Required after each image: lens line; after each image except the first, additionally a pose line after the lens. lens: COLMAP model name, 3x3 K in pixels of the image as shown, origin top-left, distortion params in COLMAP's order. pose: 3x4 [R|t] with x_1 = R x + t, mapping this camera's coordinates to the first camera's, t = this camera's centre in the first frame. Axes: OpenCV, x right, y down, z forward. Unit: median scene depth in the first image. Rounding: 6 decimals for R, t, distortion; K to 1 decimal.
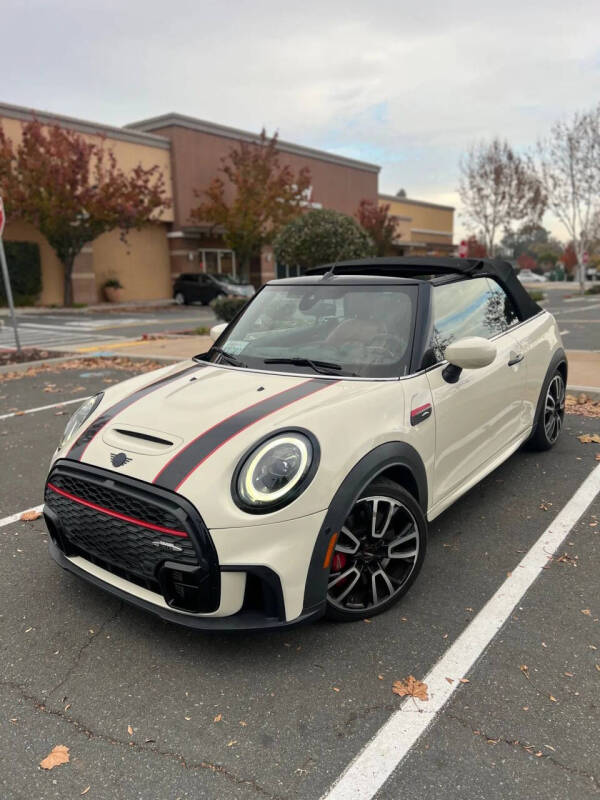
lens RADIAL K [[596.4, 0, 299.0], [0, 596.4, 397.1], [0, 0, 1]] dist [0.052859, -0.049364]
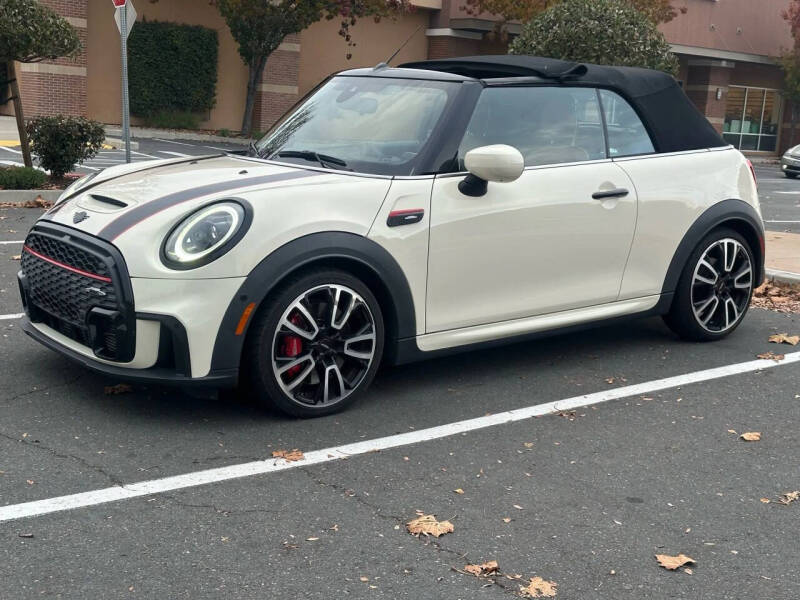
lens RADIAL K [[1108.9, 0, 401.4], [0, 1108.9, 315.3], [0, 0, 1]] dist [0.123010, 0.062570]
pose [[0.962674, 0.126769, -0.239139, 0.548995], [-0.132663, 0.991124, -0.008644, 0.169262], [0.235921, 0.040046, 0.970947, -0.550522]]
